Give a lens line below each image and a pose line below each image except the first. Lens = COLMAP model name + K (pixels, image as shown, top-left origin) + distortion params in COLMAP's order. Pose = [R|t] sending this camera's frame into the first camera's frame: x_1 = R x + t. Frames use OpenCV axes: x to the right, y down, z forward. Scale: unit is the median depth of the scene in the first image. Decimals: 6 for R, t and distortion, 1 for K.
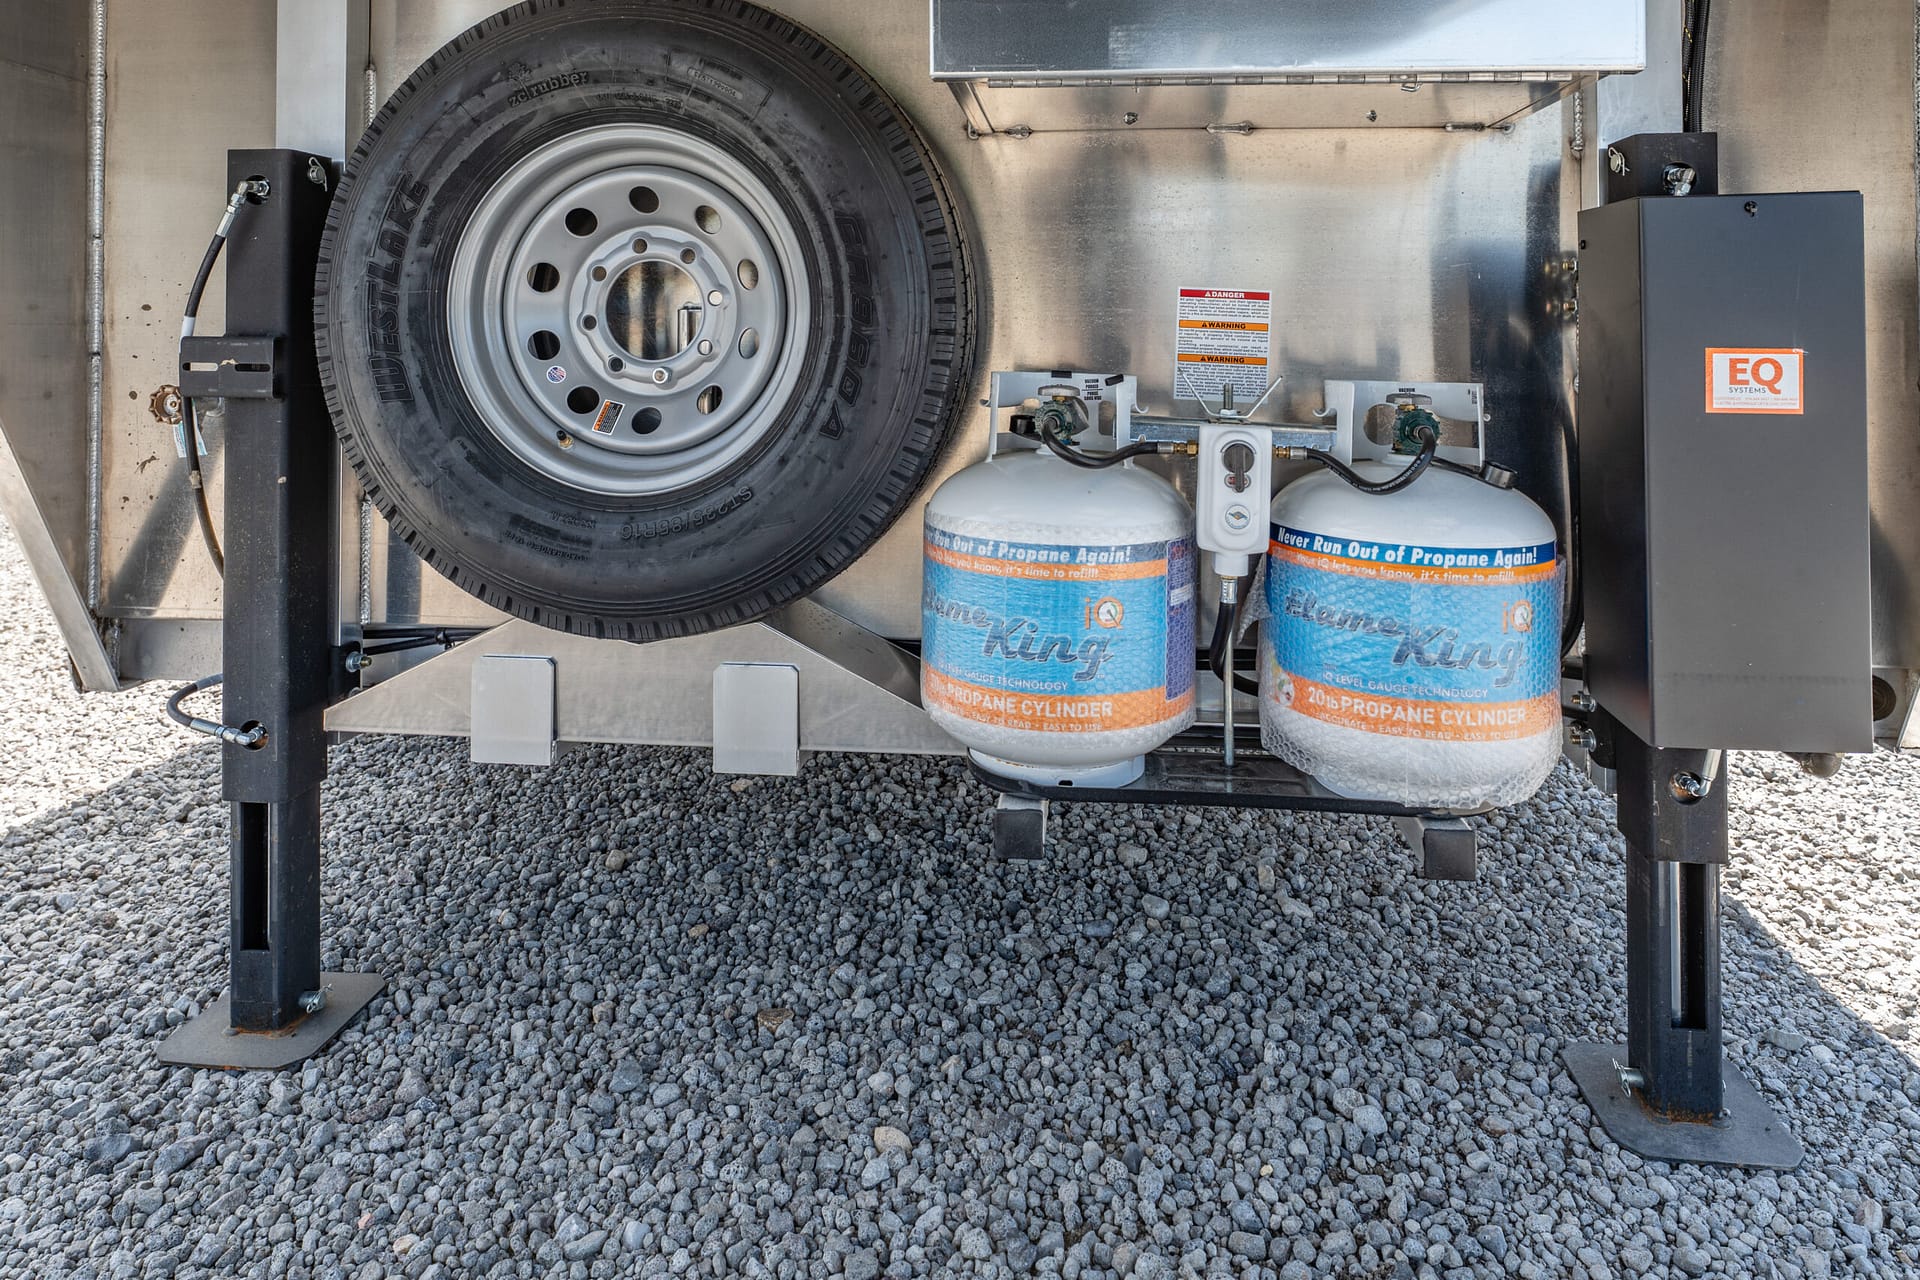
lens RADIAL K [[1289.4, 0, 1096.7], [0, 1289.4, 270.3], [0, 0, 1]] dist [-0.003268, 0.001164]
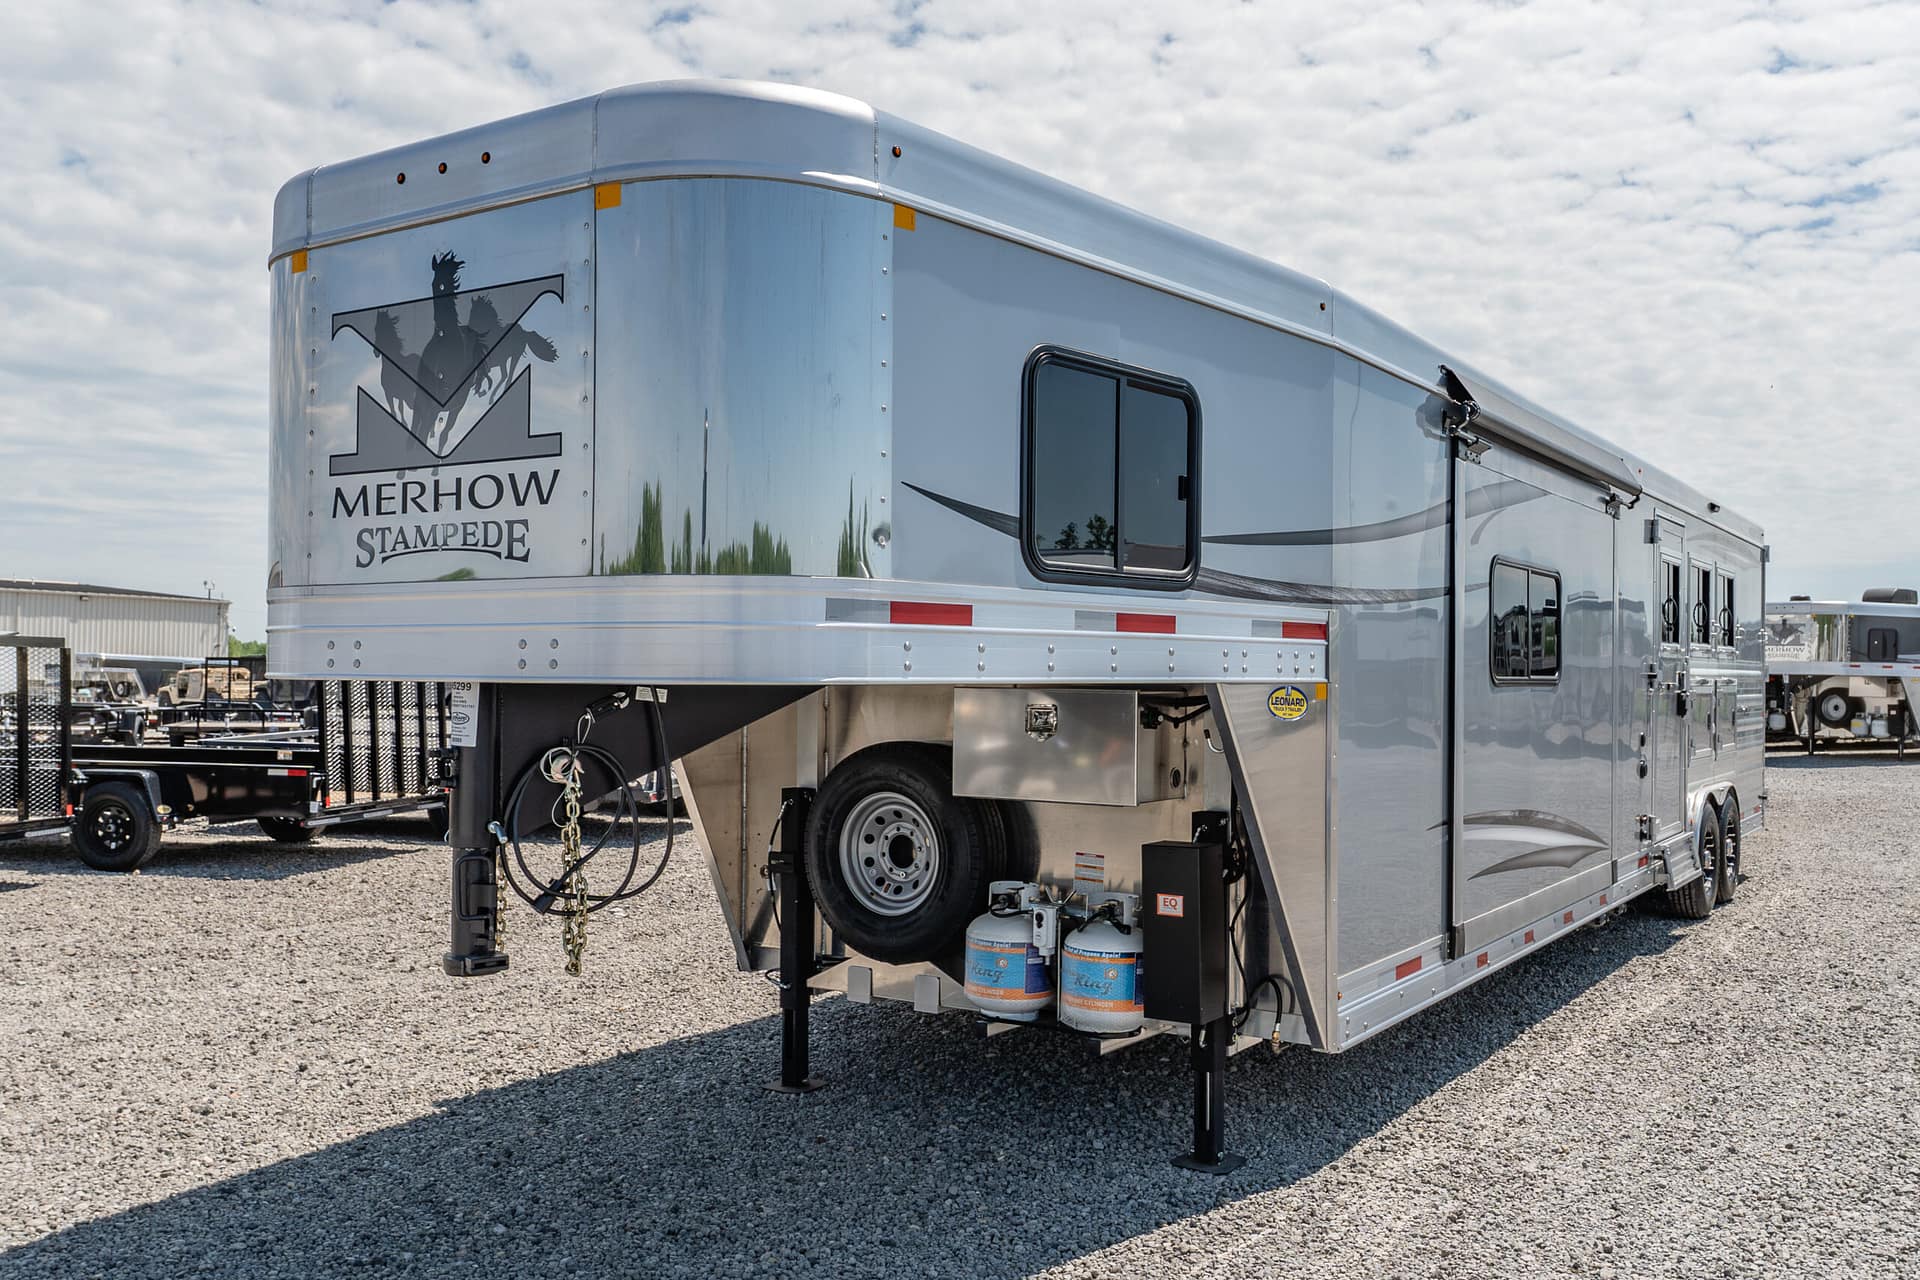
lens RADIAL K [[1140.2, 0, 967.6], [0, 1140.2, 668.3], [0, 0, 1]] dist [0.006859, -0.000493]
pose [[0.898753, -0.023982, -0.437799, 0.913277], [0.005935, 0.999077, -0.042544, -0.268017], [0.438415, 0.035638, 0.898066, -1.245207]]
